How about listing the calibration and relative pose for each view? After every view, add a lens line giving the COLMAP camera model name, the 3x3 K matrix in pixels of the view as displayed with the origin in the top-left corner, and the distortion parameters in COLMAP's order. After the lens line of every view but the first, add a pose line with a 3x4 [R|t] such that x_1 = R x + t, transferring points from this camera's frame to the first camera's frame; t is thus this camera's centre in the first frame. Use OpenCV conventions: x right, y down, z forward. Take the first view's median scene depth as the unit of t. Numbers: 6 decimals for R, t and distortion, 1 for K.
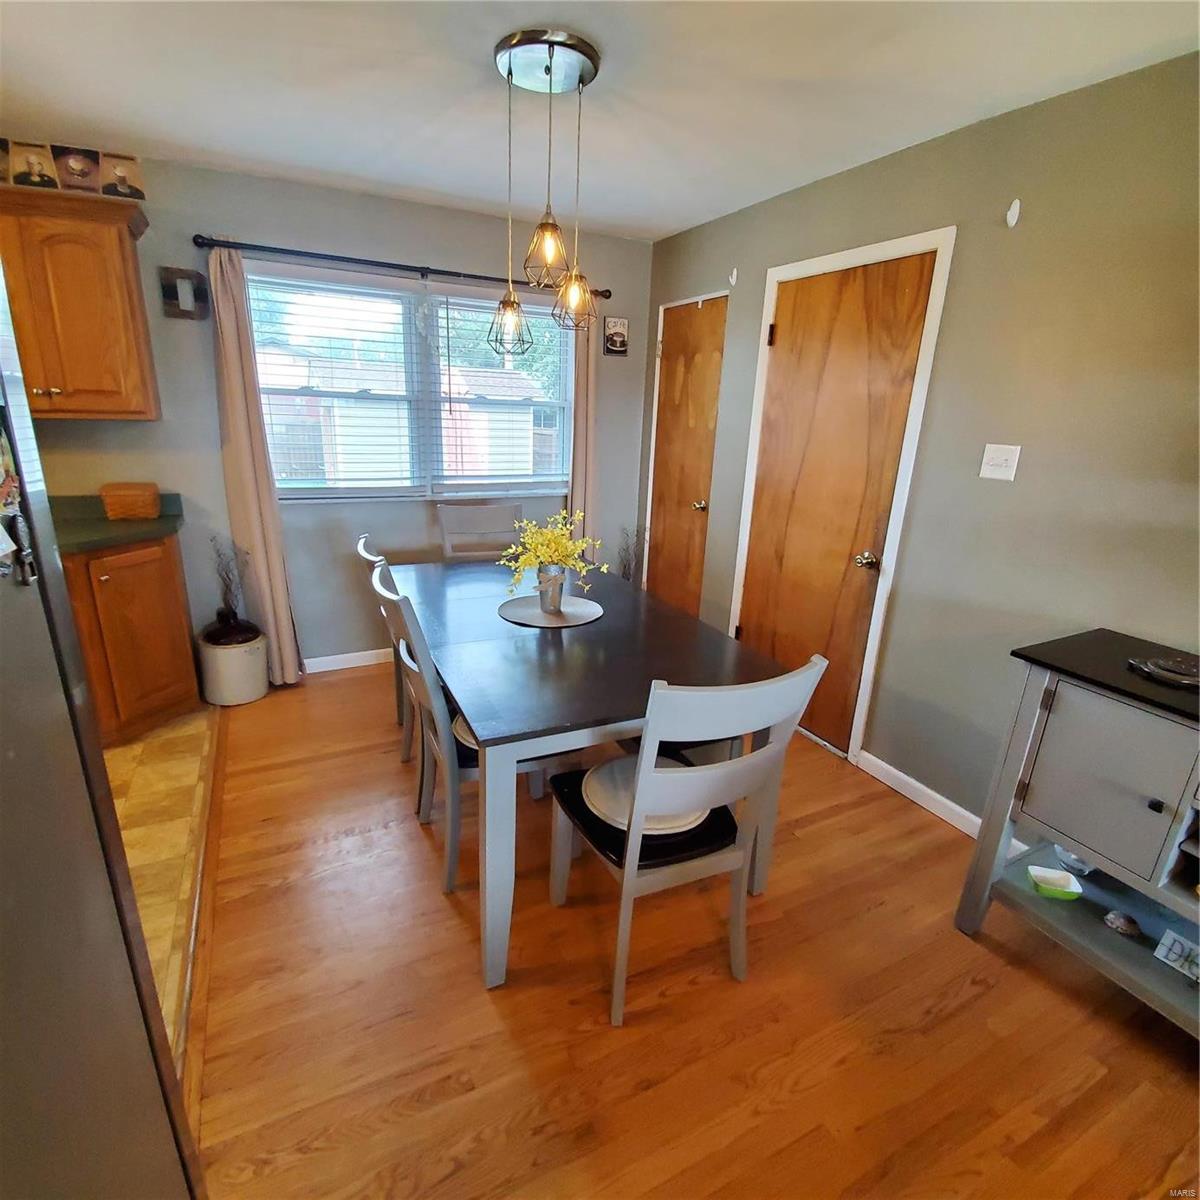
lens RADIAL K [[631.4, 0, 597.6], [0, 631.4, 610.5], [0, 0, 1]] dist [0.016632, -0.019732]
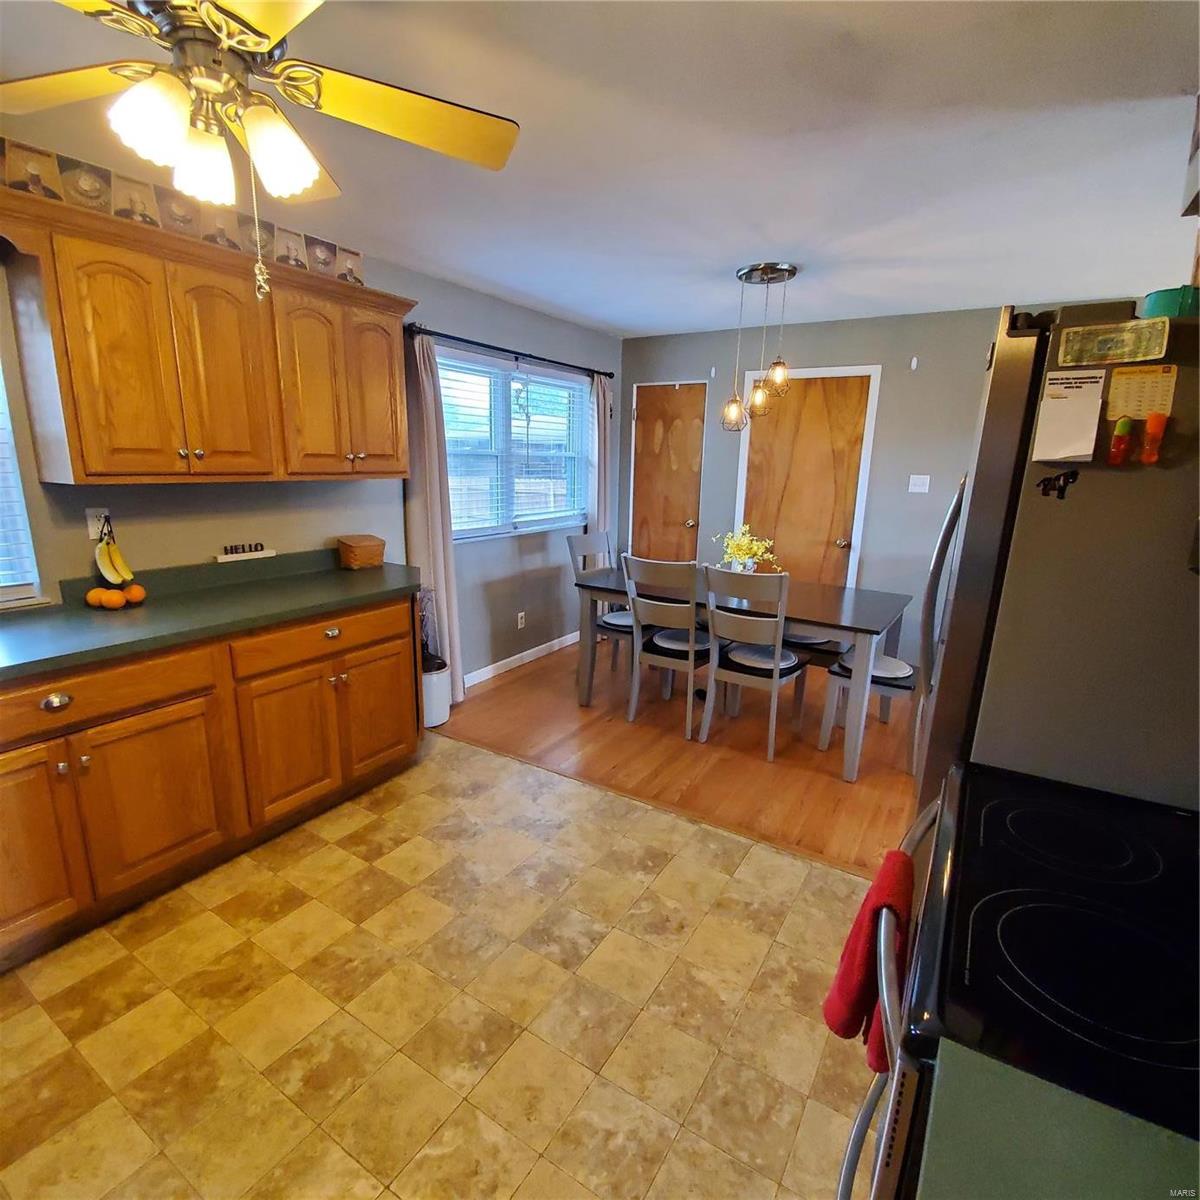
lens RADIAL K [[634.6, 0, 598.0], [0, 634.6, 611.2], [0, 0, 1]] dist [0.005304, -0.012290]
pose [[0.856706, -0.139494, 0.496584, -0.905358], [0.166487, 0.985990, -0.010251, 0.008256], [-0.488197, 0.091456, 0.867928, -0.141486]]
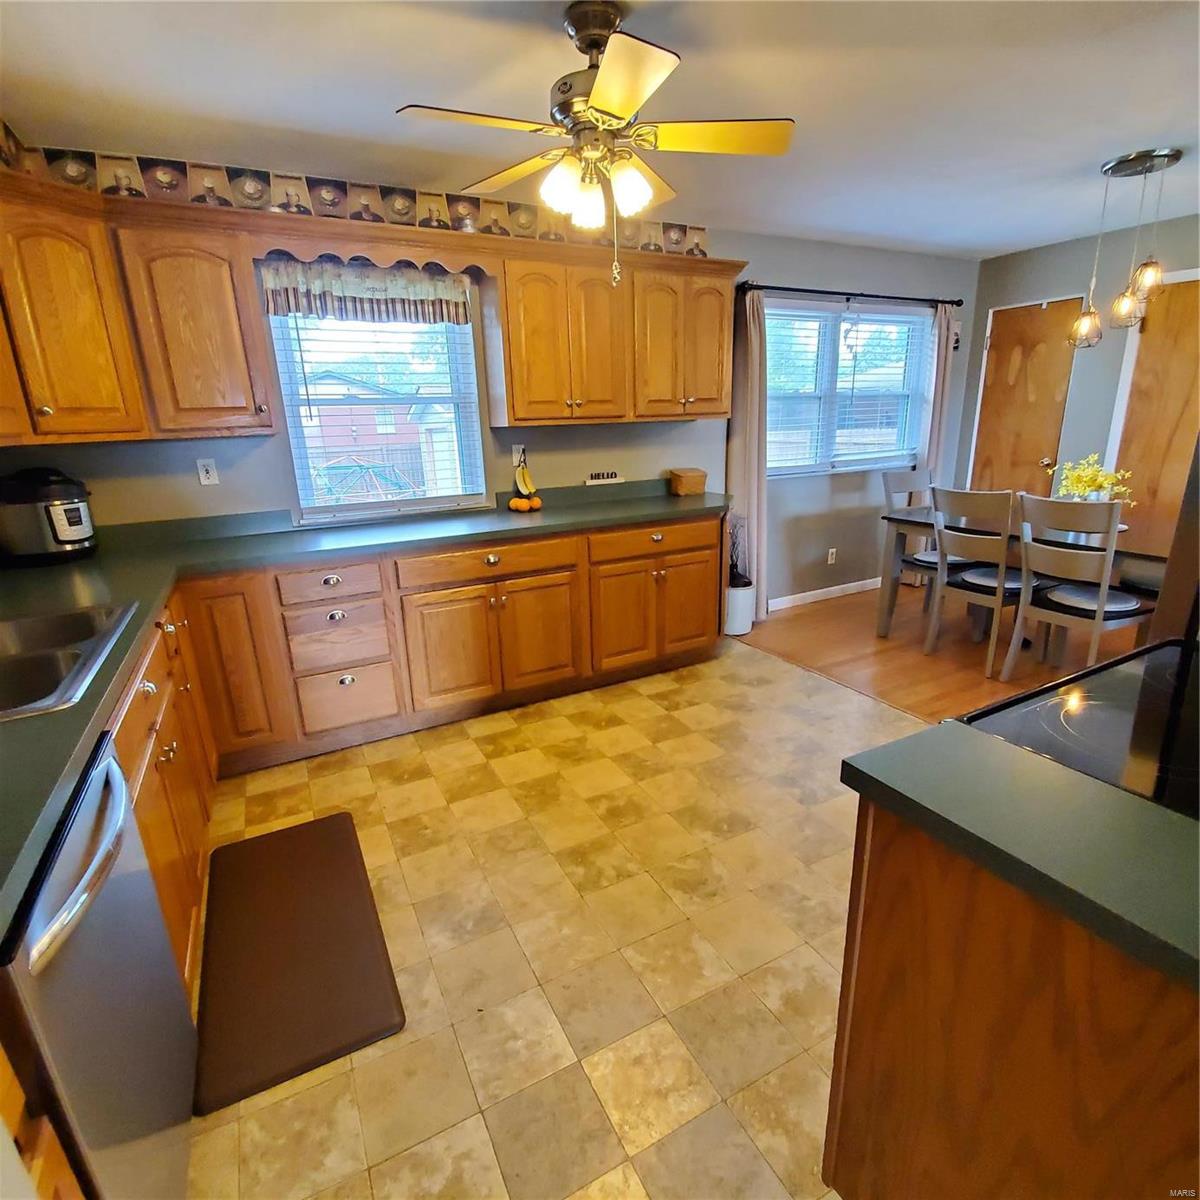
lens RADIAL K [[636.5, 0, 595.4], [0, 636.5, 611.1], [0, 0, 1]] dist [0.000284, -0.007393]
pose [[0.997357, -0.071786, -0.011239, -0.896180], [0.071605, 0.997308, -0.015800, 0.103971], [0.012343, 0.014953, 0.999812, -0.333769]]
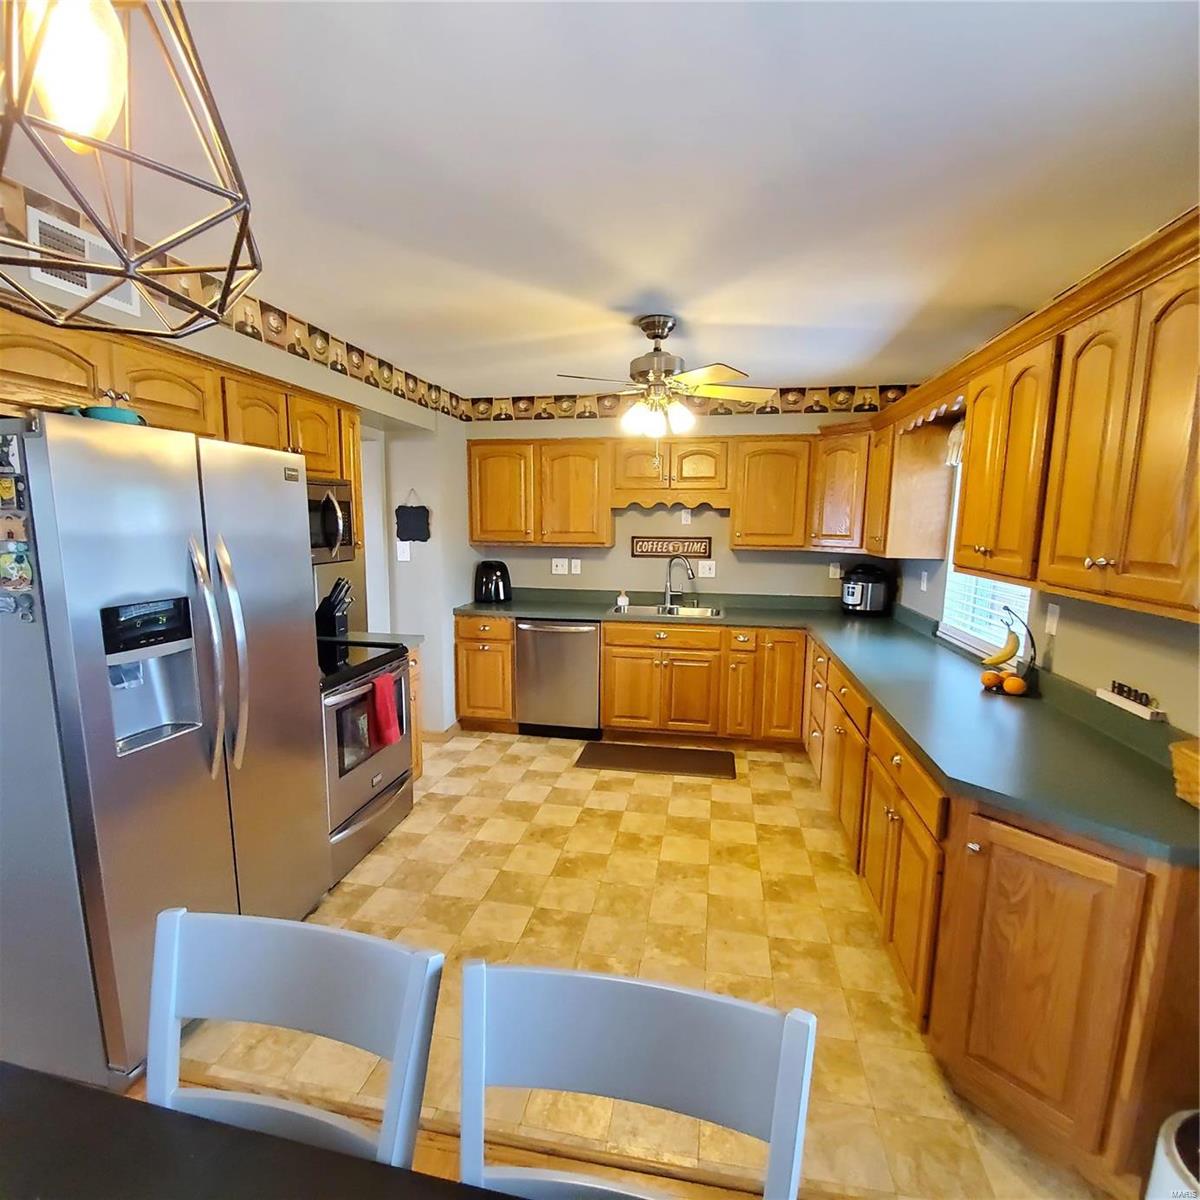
lens RADIAL K [[636.5, 0, 595.4], [0, 636.5, 611.1], [0, 0, 1]] dist [0.000284, -0.007393]
pose [[-0.603220, 0.070588, -0.794445, -0.063231], [-0.275674, 0.916232, 0.290727, -0.287004], [0.748418, 0.394380, -0.533231, 0.802894]]
